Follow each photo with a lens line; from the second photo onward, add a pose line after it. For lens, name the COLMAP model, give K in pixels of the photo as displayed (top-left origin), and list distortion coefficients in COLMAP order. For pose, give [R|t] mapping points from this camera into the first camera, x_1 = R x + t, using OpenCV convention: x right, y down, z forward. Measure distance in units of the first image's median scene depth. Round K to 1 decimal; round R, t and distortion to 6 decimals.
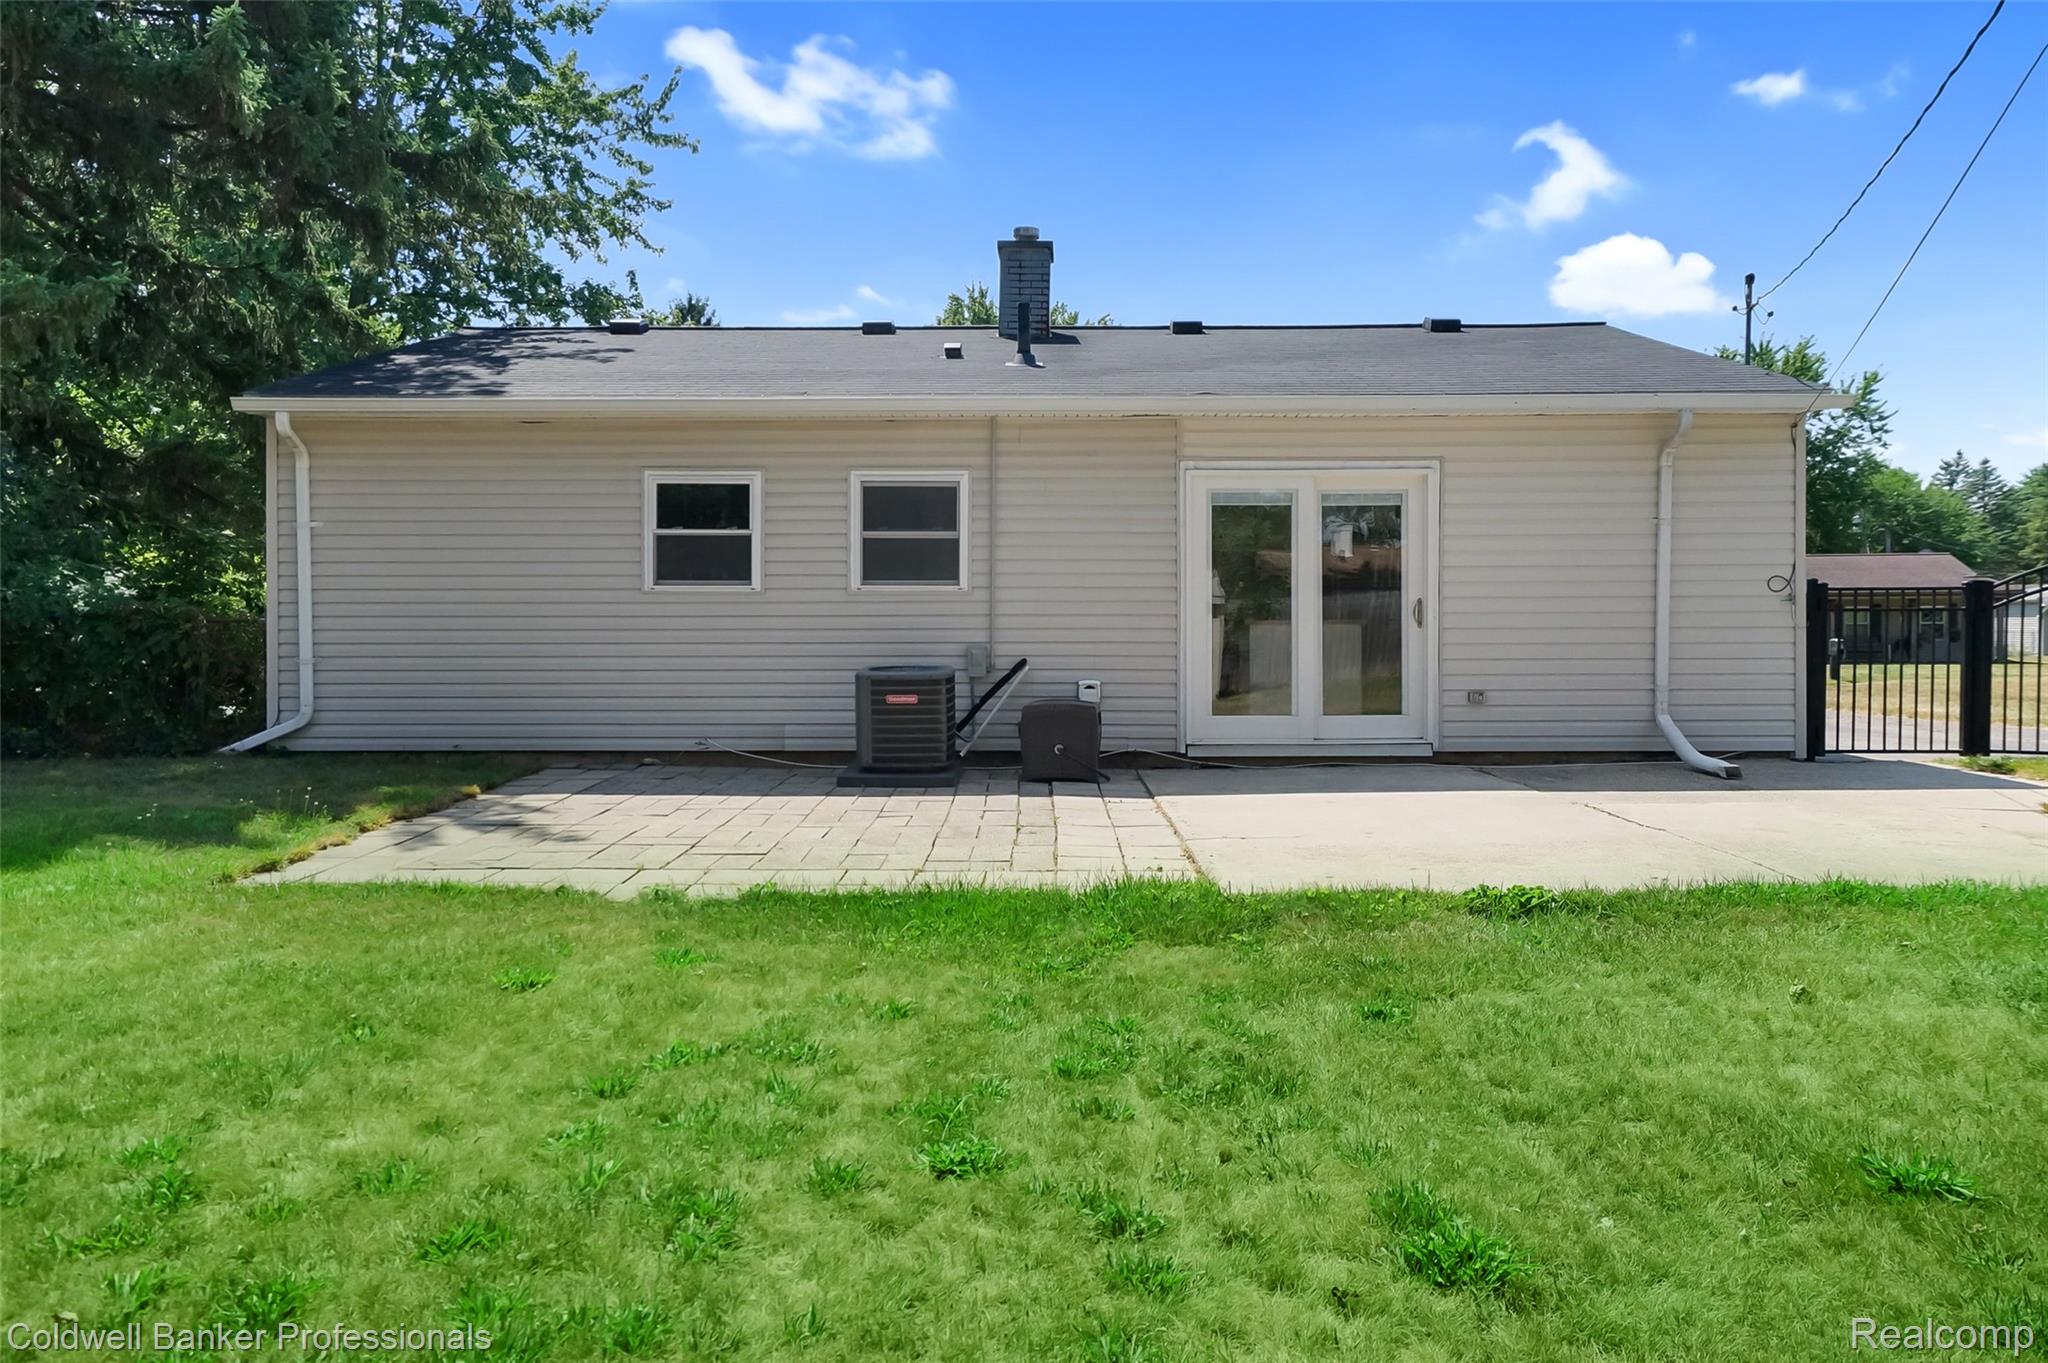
lens RADIAL K [[1432.6, 0, 1022.6], [0, 1432.6, 651.7], [0, 0, 1]] dist [0.036457, 0.001361]
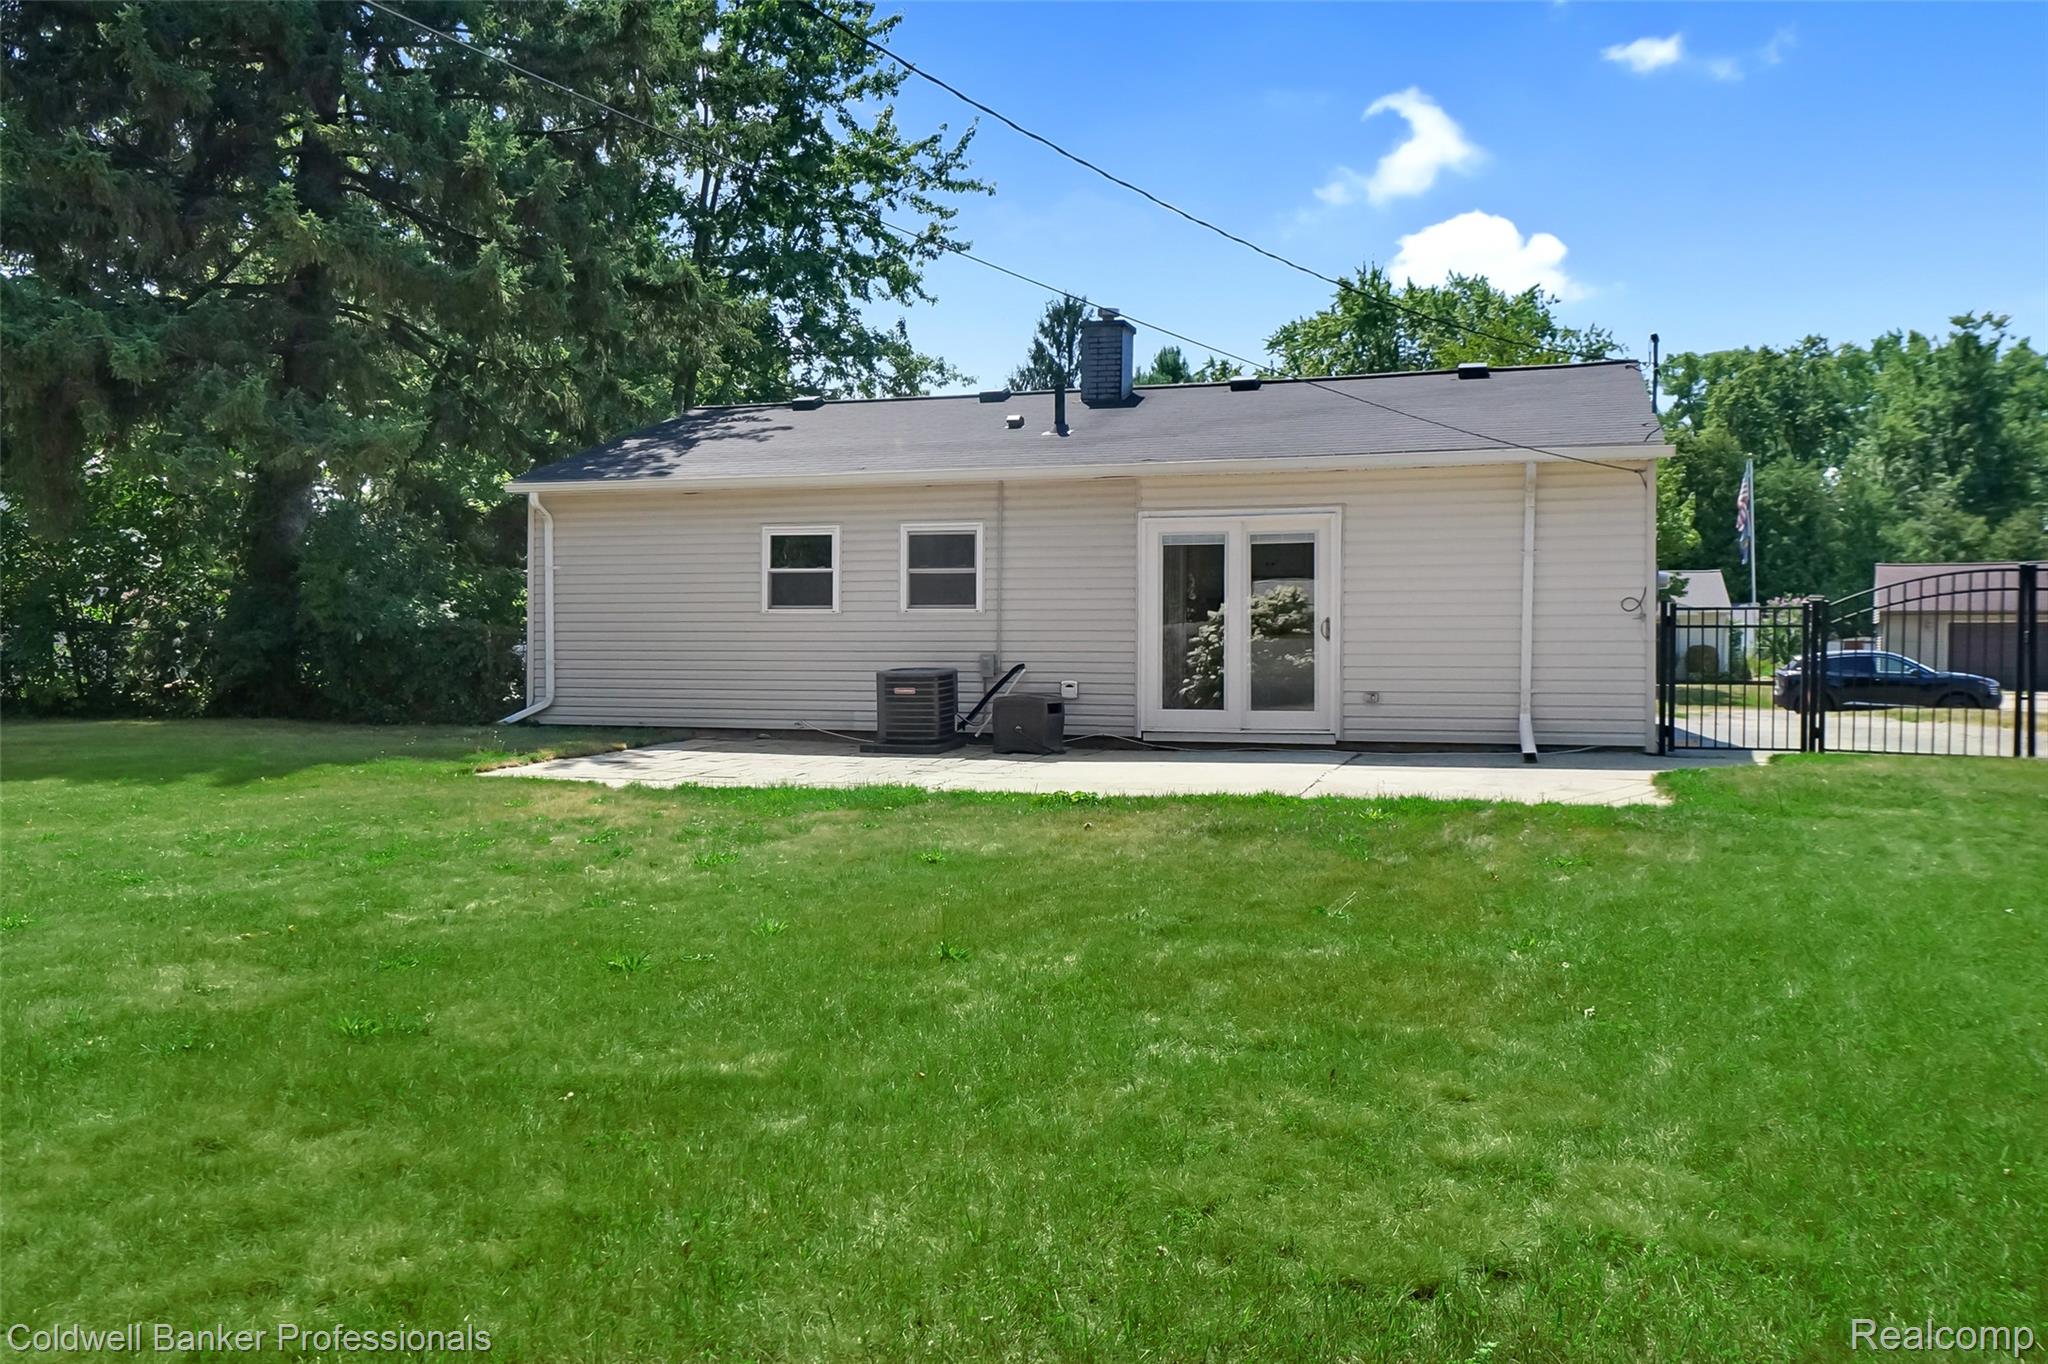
lens RADIAL K [[1692.1, 0, 1011.6], [0, 1692.1, 666.2], [0, 0, 1]] dist [0.075302, 0.067621]
pose [[0.951218, 0.007151, -0.308437, 0.471629], [-0.008946, 0.999950, -0.004404, 0.014014], [0.308390, 0.006948, 0.951235, -0.483359]]
